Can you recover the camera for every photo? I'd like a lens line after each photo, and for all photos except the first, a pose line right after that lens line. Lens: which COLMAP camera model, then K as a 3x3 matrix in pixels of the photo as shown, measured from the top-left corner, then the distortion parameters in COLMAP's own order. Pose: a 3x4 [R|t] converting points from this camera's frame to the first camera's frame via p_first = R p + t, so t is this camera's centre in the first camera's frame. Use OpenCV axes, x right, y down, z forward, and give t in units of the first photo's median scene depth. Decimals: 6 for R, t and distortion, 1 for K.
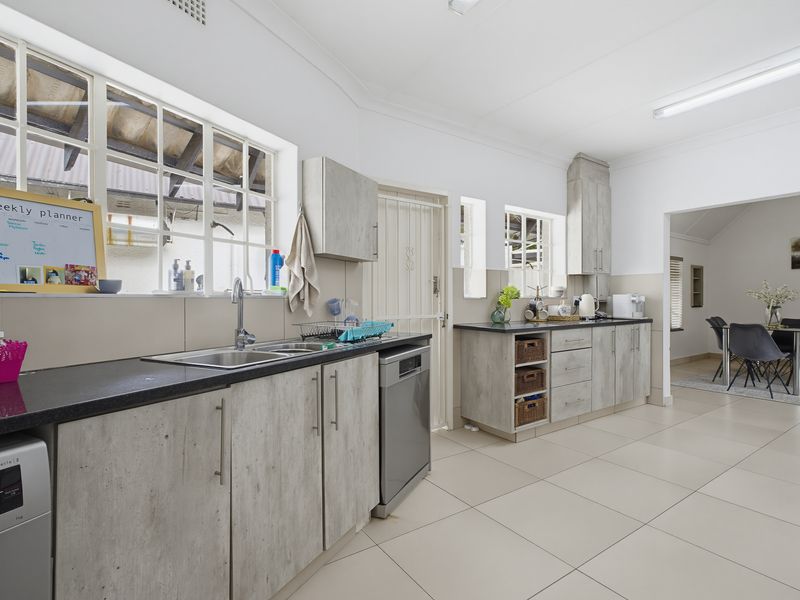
lens RADIAL K [[410.8, 0, 402.1], [0, 410.8, 306.7], [0, 0, 1]] dist [0.000657, 0.000976]
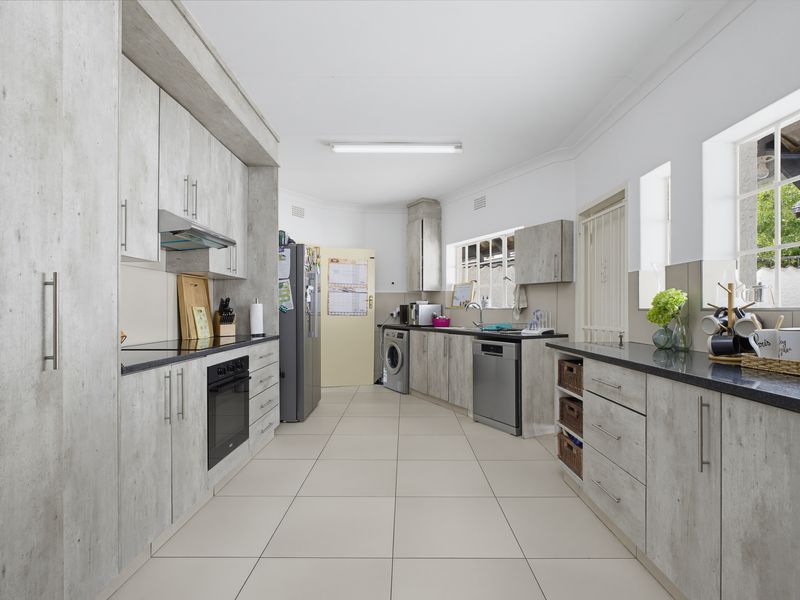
lens RADIAL K [[410.8, 0, 402.1], [0, 410.8, 306.7], [0, 0, 1]] dist [0.000657, 0.000976]
pose [[-0.577702, -0.002654, -0.816243, 1.007584], [-0.013801, 0.999884, 0.006517, -0.024577], [0.816131, 0.015030, -0.577672, 1.045946]]
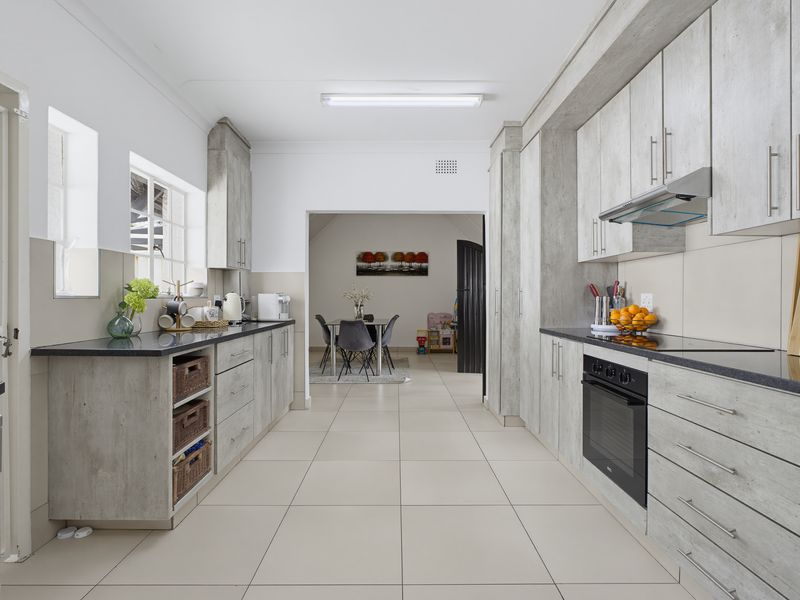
lens RADIAL K [[403.7, 0, 400.0], [0, 403.7, 300.0], [0, 0, 1]] dist [-0.001331, 0.000288]
pose [[0.568868, -0.000599, 0.822429, -0.026016], [0.012466, 0.999891, -0.007895, -0.006946], [-0.822335, 0.014743, 0.568813, 0.312355]]
